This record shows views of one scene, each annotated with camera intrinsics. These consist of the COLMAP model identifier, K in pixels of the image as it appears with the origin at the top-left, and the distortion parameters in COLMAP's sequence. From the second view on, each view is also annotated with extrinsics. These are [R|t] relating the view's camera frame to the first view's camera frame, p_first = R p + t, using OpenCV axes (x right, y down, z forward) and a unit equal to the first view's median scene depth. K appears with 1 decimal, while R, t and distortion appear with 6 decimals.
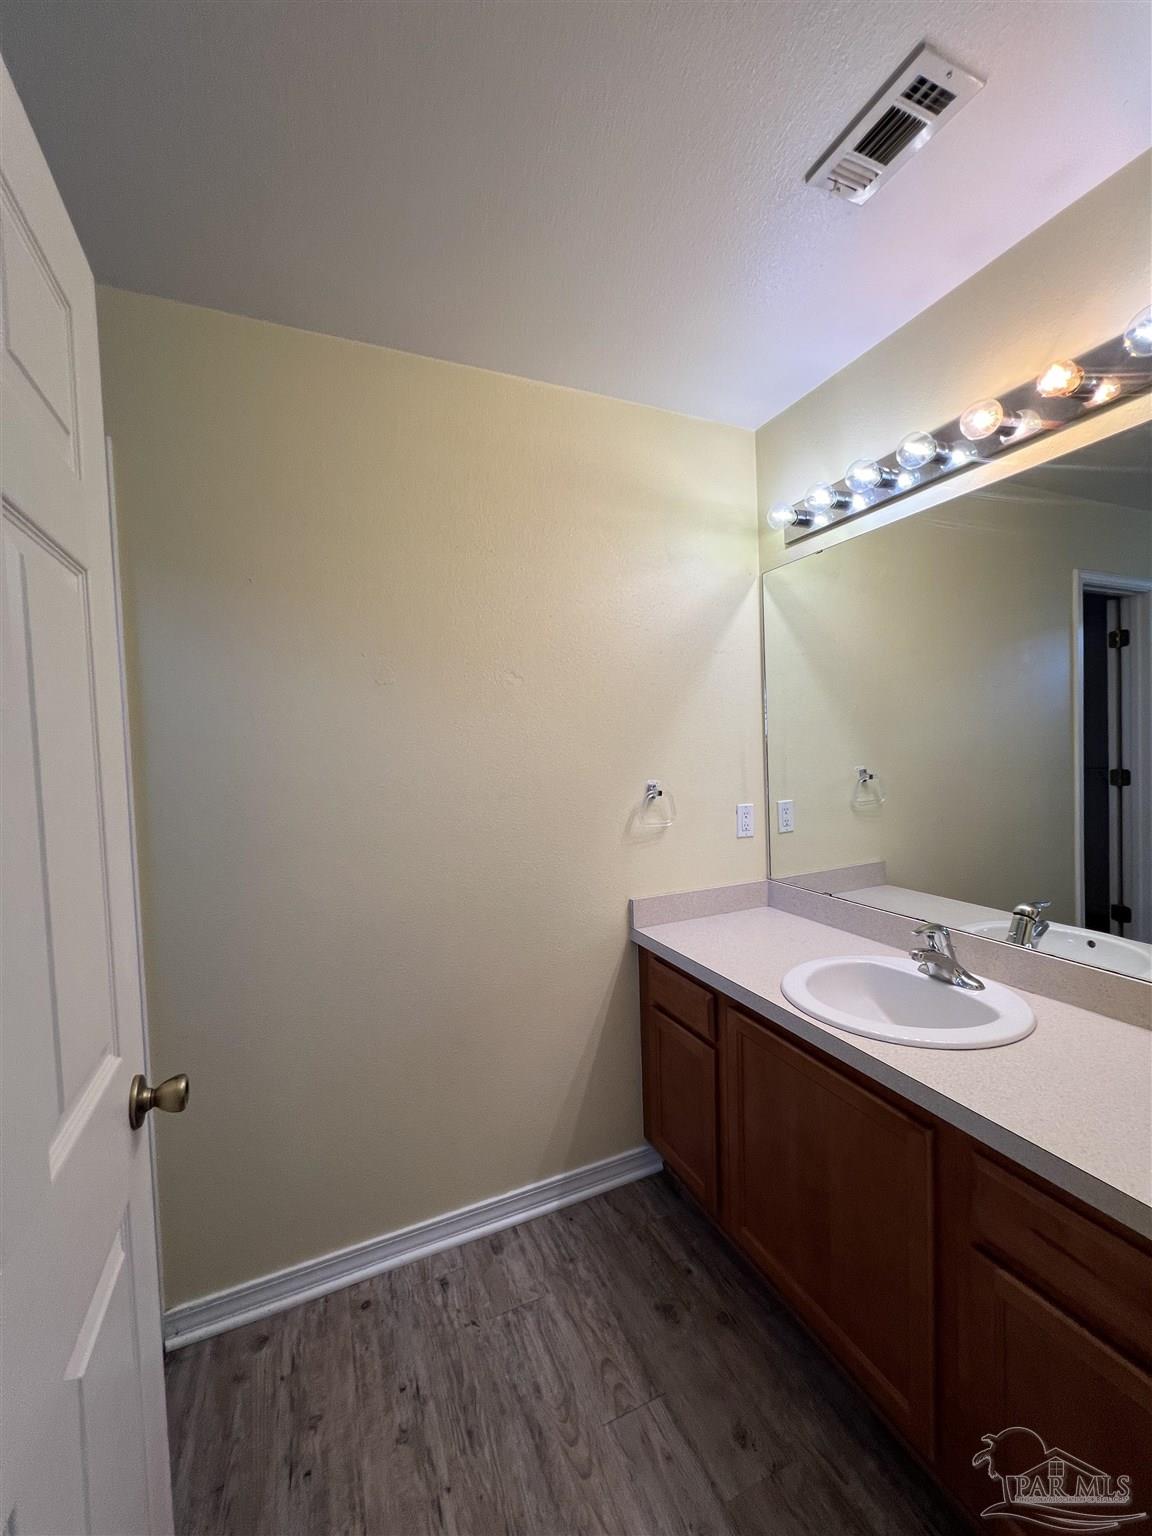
lens RADIAL K [[614.2, 0, 576.0], [0, 614.2, 768.0], [0, 0, 1]] dist [0.000383, 0.000117]
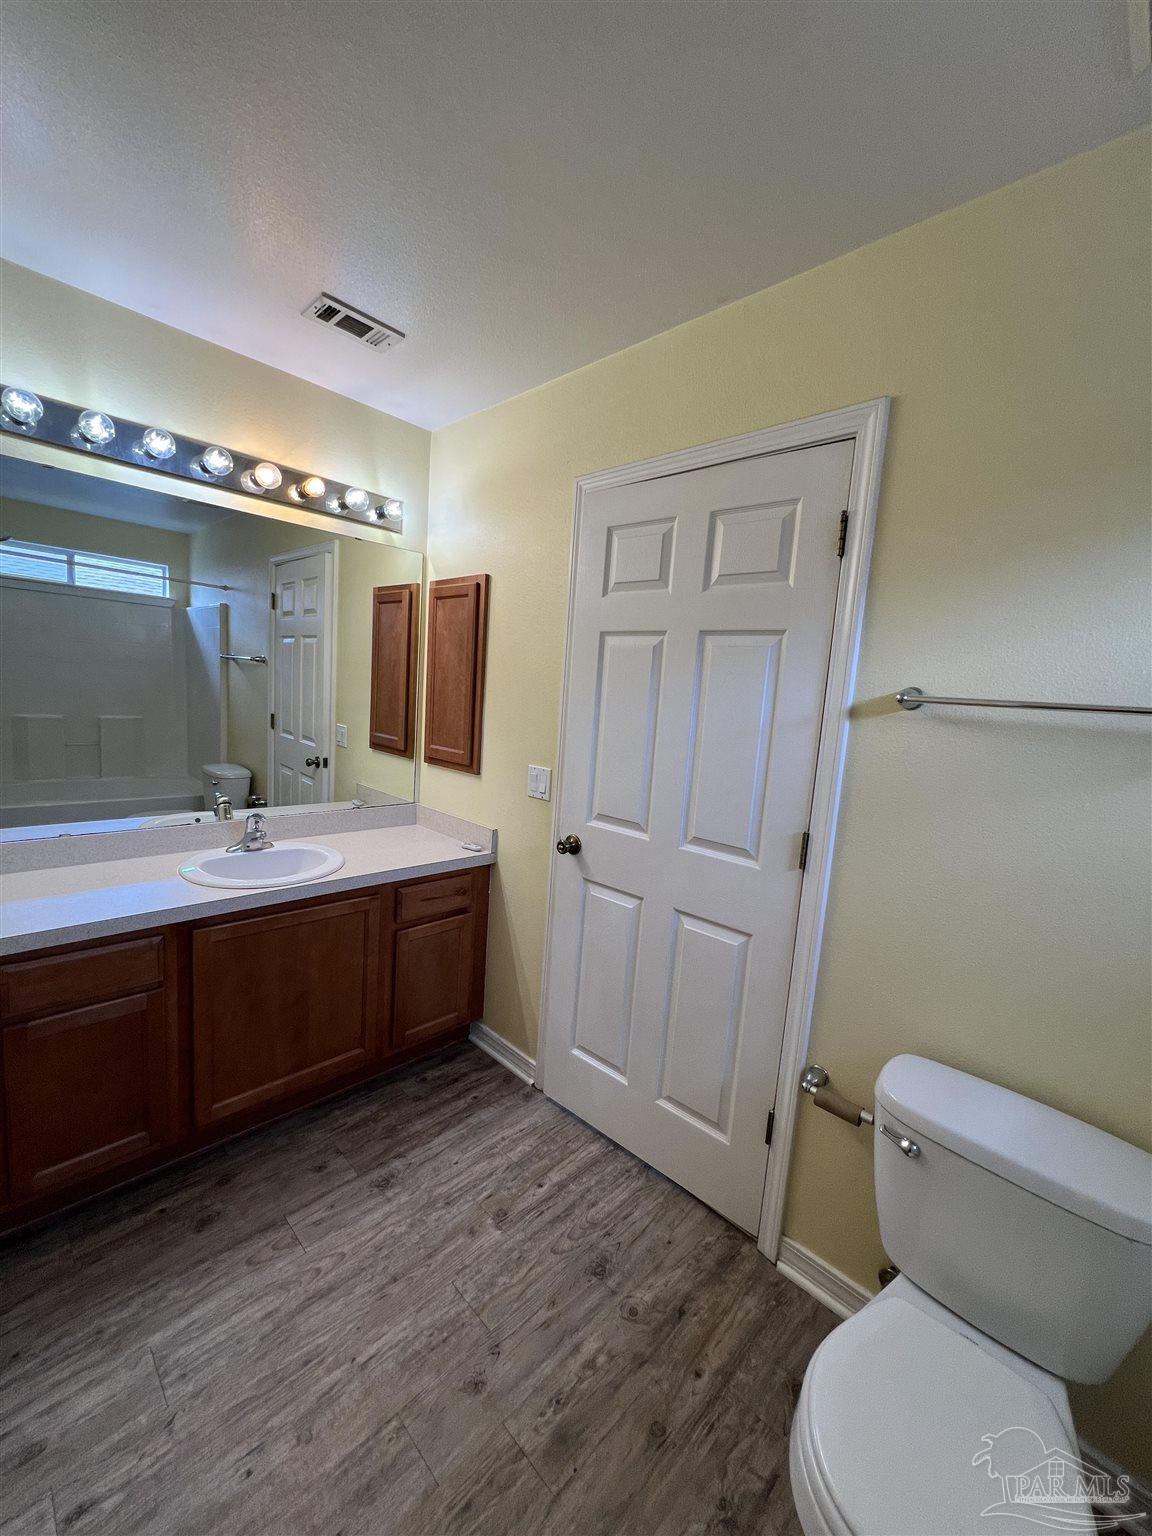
lens RADIAL K [[614.2, 0, 576.0], [0, 614.2, 768.0], [0, 0, 1]] dist [0.000383, 0.000117]
pose [[-0.375033, -0.109737, 0.920493, -1.135373], [-0.021934, 0.993741, 0.109533, -0.034689], [-0.926752, 0.020889, -0.375093, 0.905403]]
